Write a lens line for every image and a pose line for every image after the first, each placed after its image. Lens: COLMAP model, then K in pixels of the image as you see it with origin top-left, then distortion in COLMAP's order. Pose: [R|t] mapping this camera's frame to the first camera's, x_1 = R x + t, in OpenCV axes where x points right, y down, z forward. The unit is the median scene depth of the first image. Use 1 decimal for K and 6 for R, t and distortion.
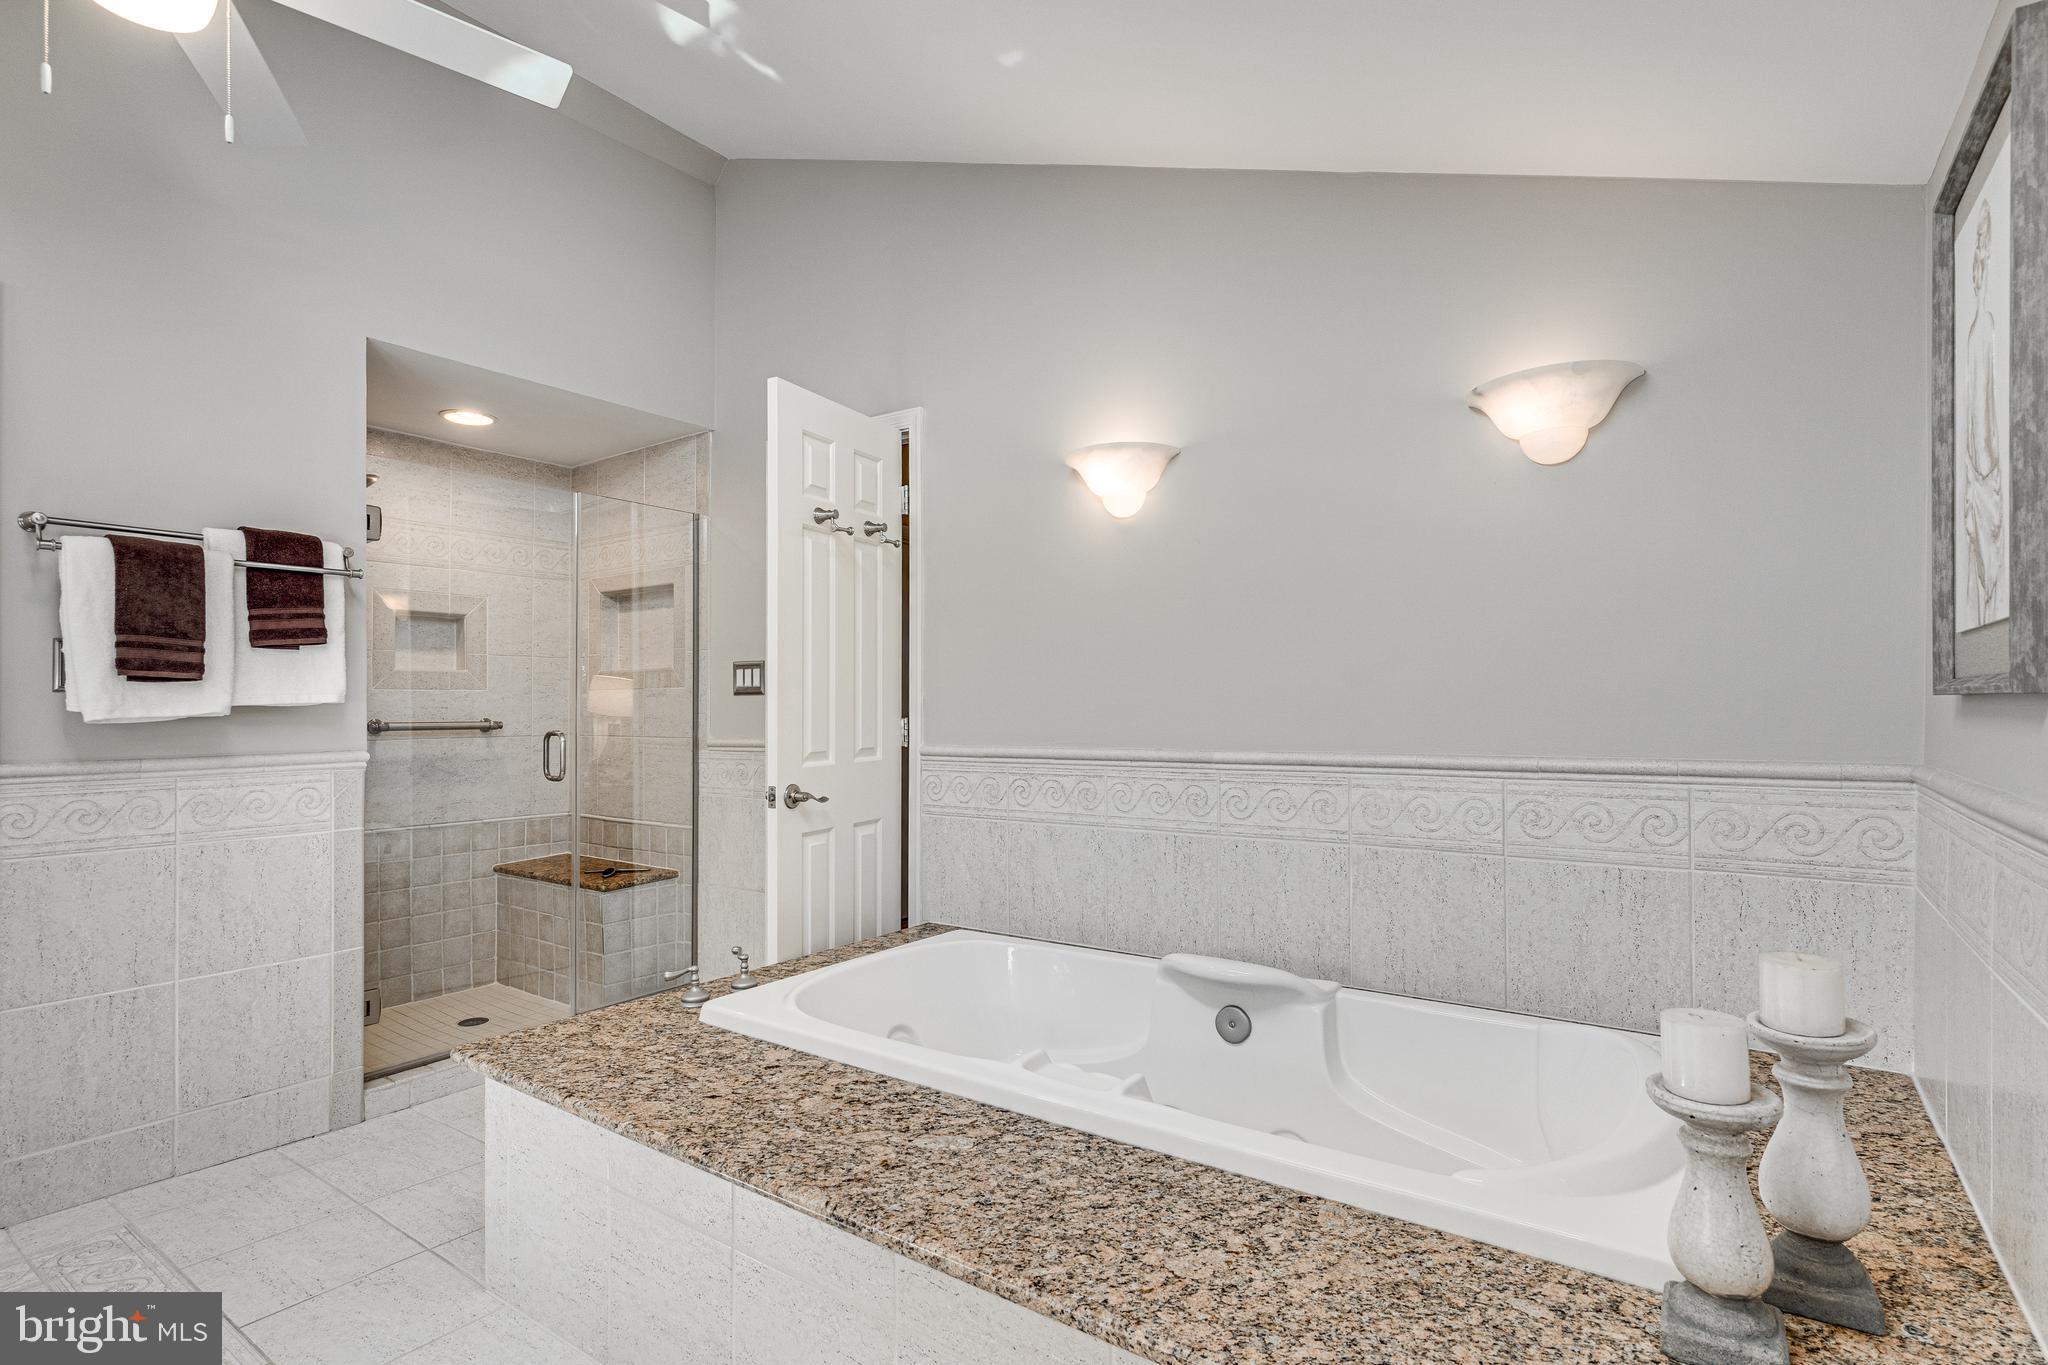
lens RADIAL K [[944.6, 0, 1019.0], [0, 944.6, 698.1], [0, 0, 1]] dist [-0.001578, 0.001533]
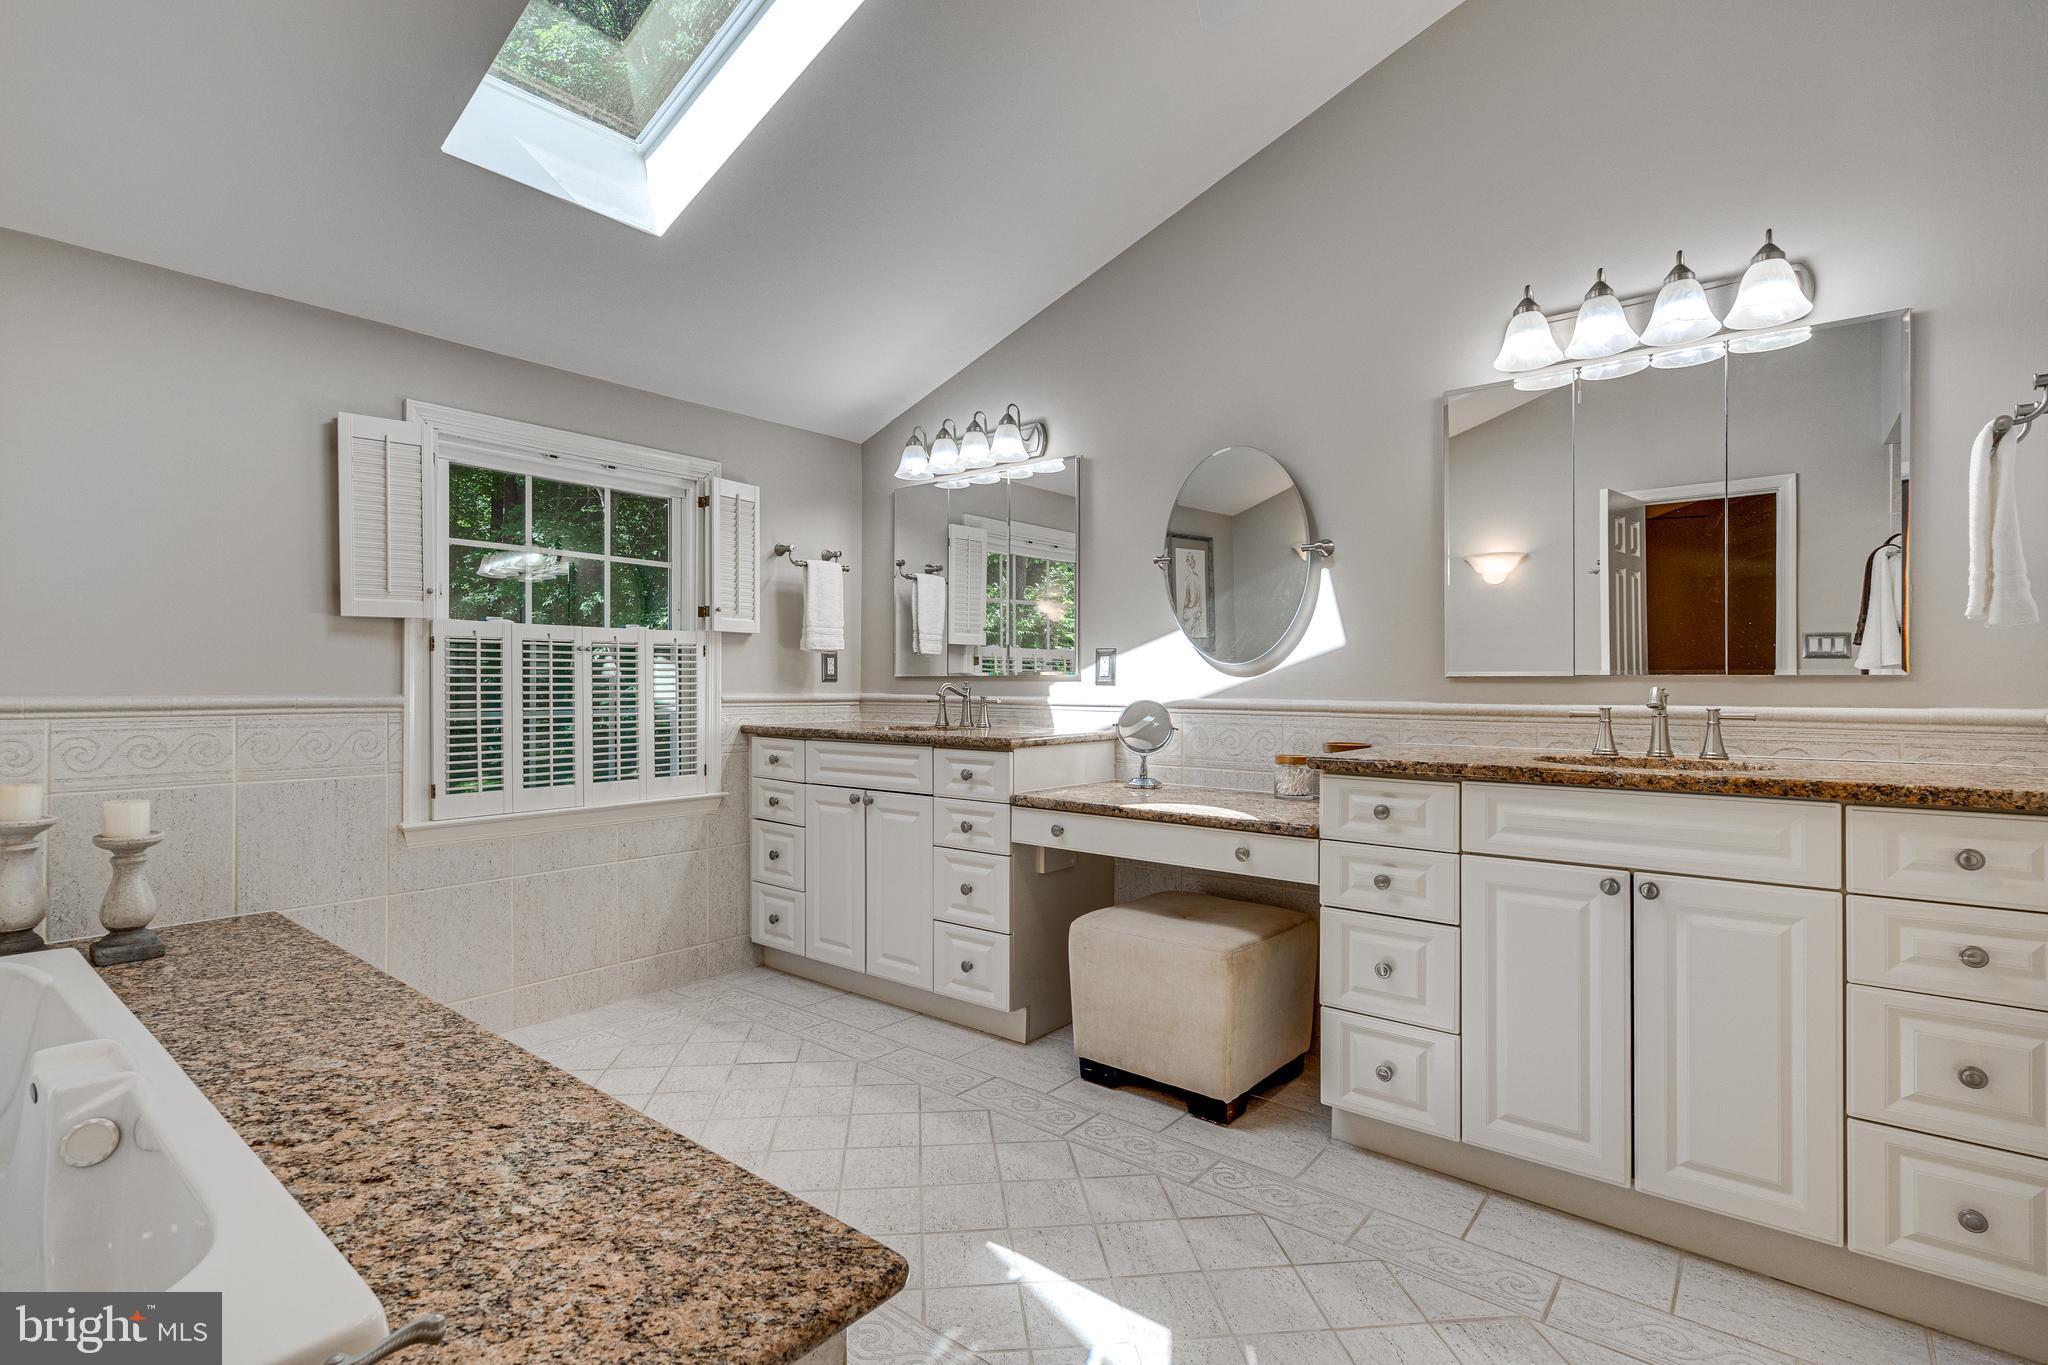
lens RADIAL K [[944.6, 0, 1019.0], [0, 944.6, 698.1], [0, 0, 1]] dist [-0.001578, 0.001533]
pose [[-0.997262, -0.001435, 0.073931, -0.815323], [-0.001375, 0.999999, 0.000861, 0.071261], [-0.073932, 0.000757, -0.997263, 1.763665]]
